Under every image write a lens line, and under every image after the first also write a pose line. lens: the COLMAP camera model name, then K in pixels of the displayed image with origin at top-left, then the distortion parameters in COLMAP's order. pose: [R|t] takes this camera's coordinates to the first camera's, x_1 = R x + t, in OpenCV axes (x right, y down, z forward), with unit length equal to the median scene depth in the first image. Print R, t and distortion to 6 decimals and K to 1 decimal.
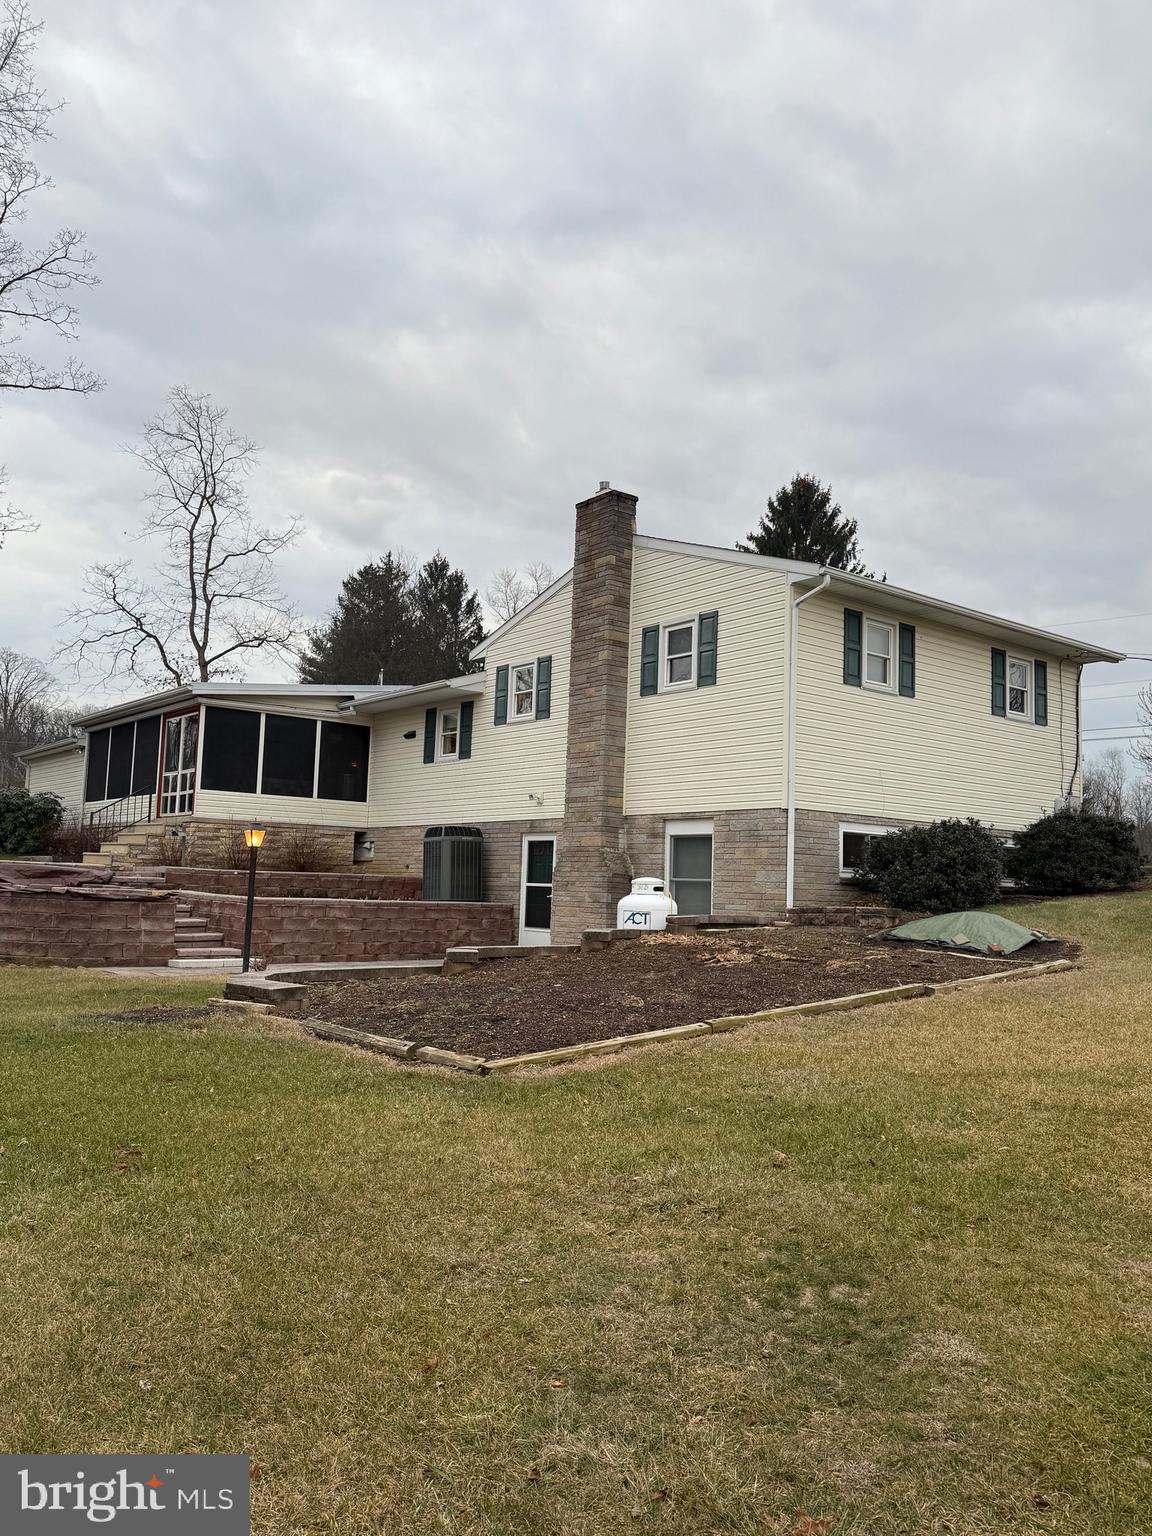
lens RADIAL K [[1140.1, 0, 582.2], [0, 1140.1, 775.0], [0, 0, 1]] dist [0.004132, -0.013086]
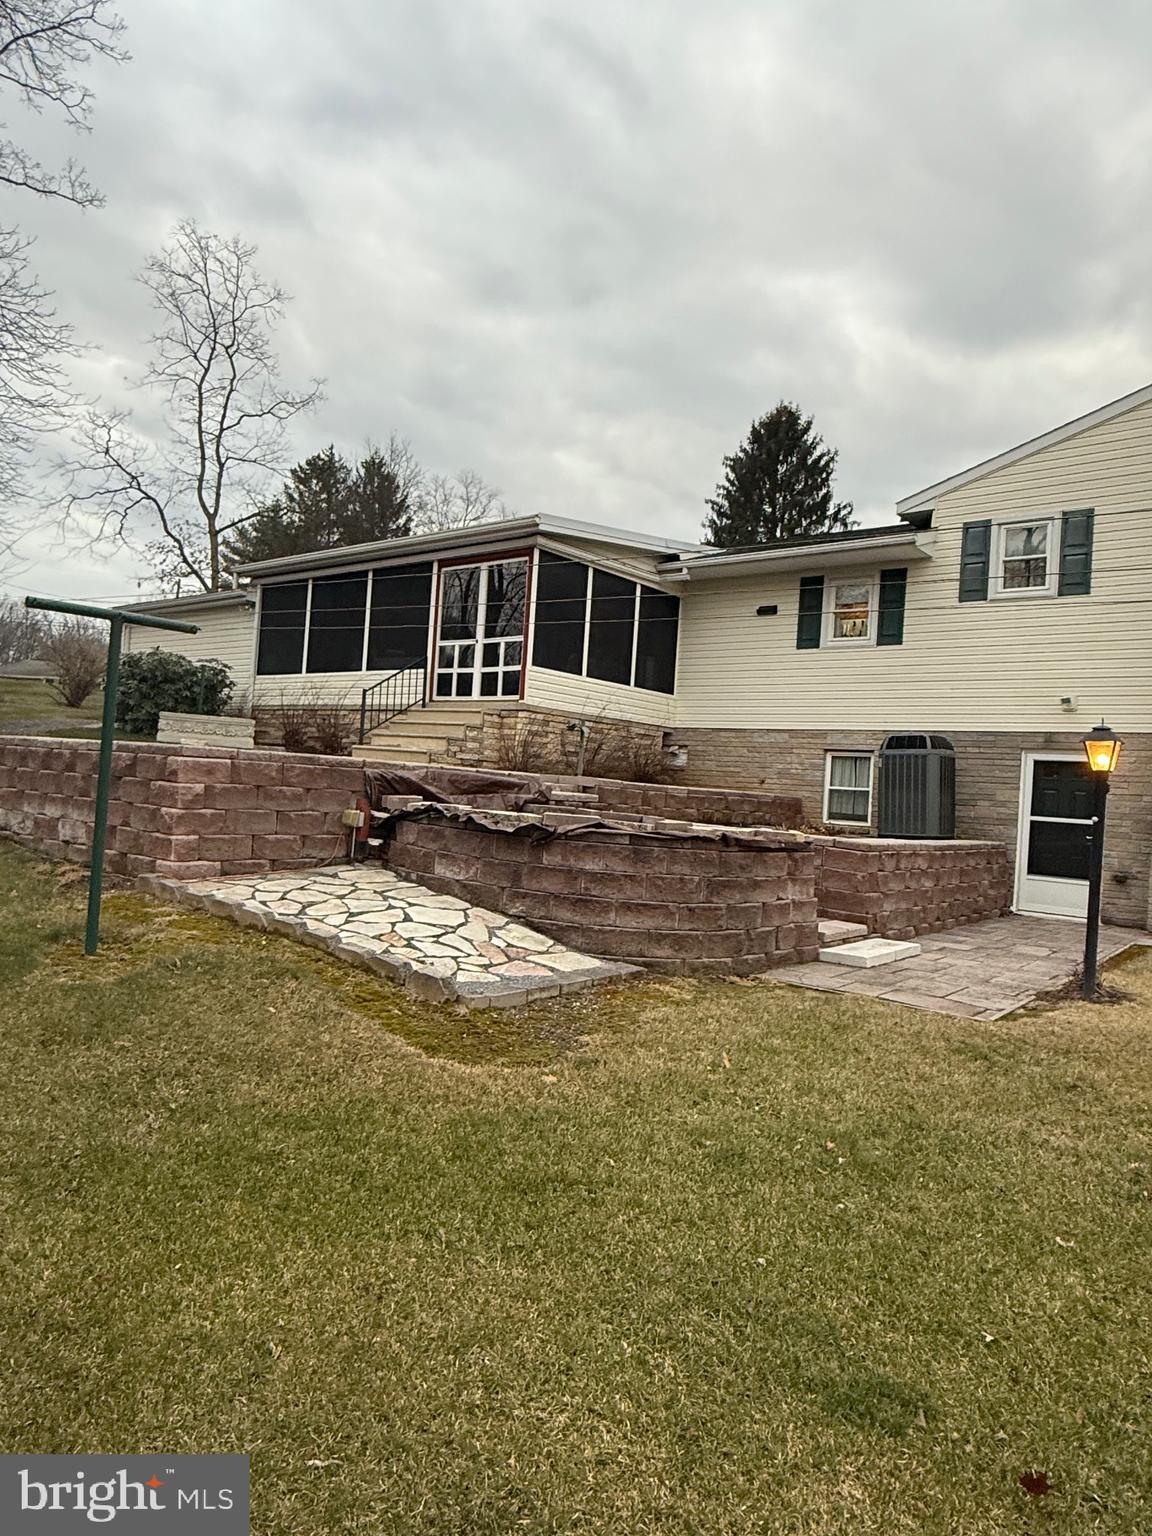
lens RADIAL K [[989.4, 0, 571.2], [0, 989.4, 760.2], [0, 0, 1]] dist [-0.000872, 0.011824]
pose [[0.986749, 0.041532, 0.156850, -0.373134], [-0.053983, 0.995647, 0.075978, 0.021358], [-0.153011, -0.083438, 0.984696, 0.344572]]
